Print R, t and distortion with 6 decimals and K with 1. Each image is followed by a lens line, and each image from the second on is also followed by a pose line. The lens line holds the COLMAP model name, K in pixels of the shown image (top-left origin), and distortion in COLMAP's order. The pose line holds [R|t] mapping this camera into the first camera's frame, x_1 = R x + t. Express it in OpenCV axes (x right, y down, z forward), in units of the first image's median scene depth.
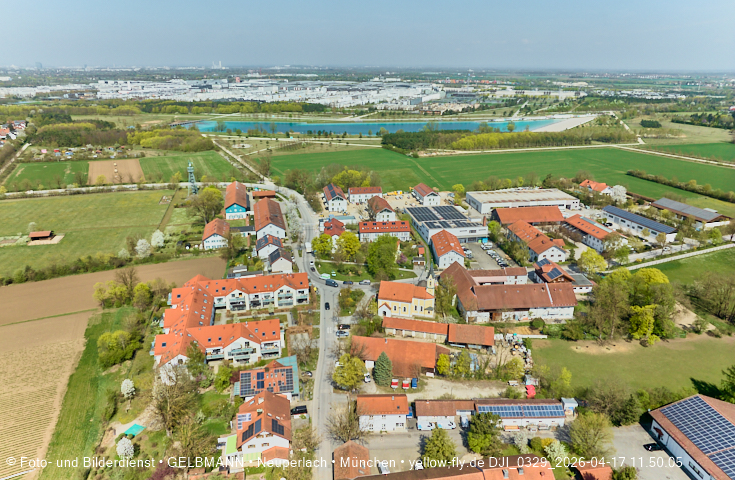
lens RADIAL K [[490.2, 0, 366.9], [0, 490.2, 220.7], [0, 0, 1]] dist [-0.028925, 0.017553]
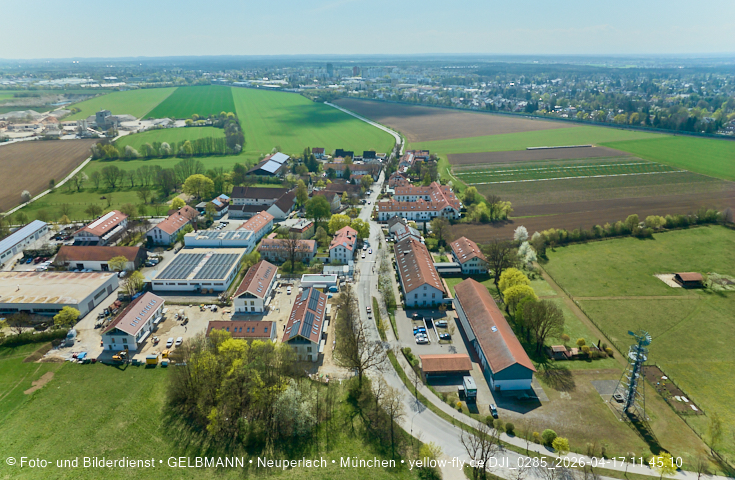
lens RADIAL K [[490.2, 0, 366.9], [0, 490.2, 220.7], [0, 0, 1]] dist [-0.028925, 0.017553]
pose [[-0.981090, -0.061237, 0.183607, -0.084009], [0.061265, 0.801598, 0.594716, -0.171115], [-0.183598, 0.594719, -0.782688, 0.505960]]
